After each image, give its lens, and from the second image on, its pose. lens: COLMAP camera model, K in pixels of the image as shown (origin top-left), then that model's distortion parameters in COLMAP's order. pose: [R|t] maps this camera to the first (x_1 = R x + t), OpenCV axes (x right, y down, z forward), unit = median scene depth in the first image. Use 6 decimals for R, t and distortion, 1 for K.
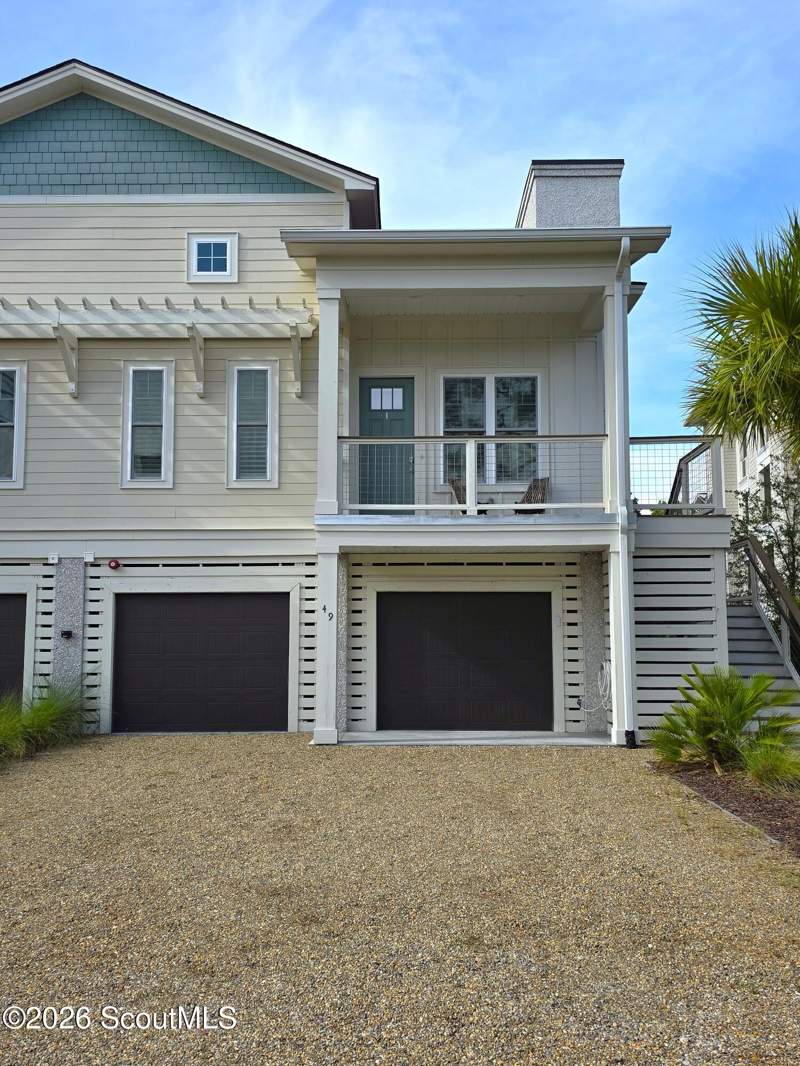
lens RADIAL K [[994.6, 0, 400.1], [0, 994.6, 537.1], [0, 0, 1]] dist [0.047752, 0.000000]
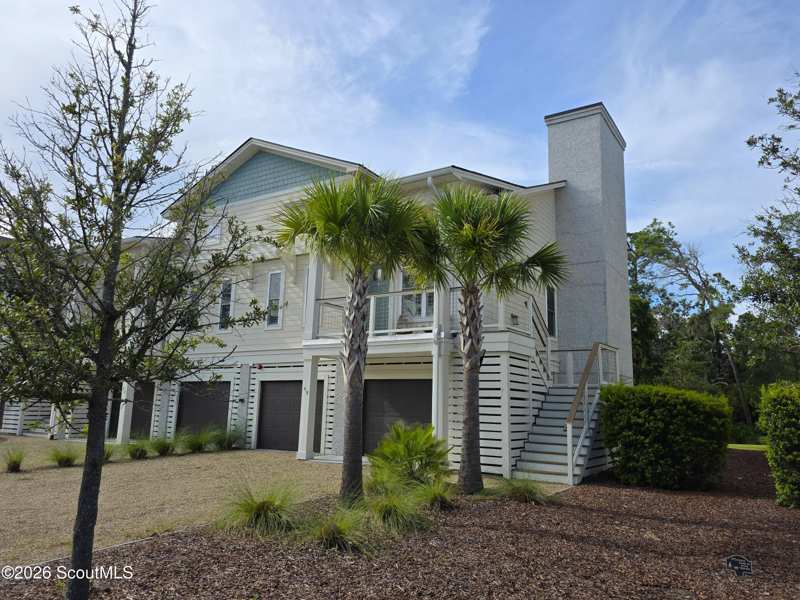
lens RADIAL K [[605.1, 0, 399.9], [0, 605.1, 297.1], [0, 0, 1]] dist [0.048190, -0.044418]
pose [[0.842829, -0.077296, -0.532602, 0.649665], [0.028568, 0.994663, -0.099148, 0.016110], [0.537423, 0.068349, 0.840539, 0.078152]]
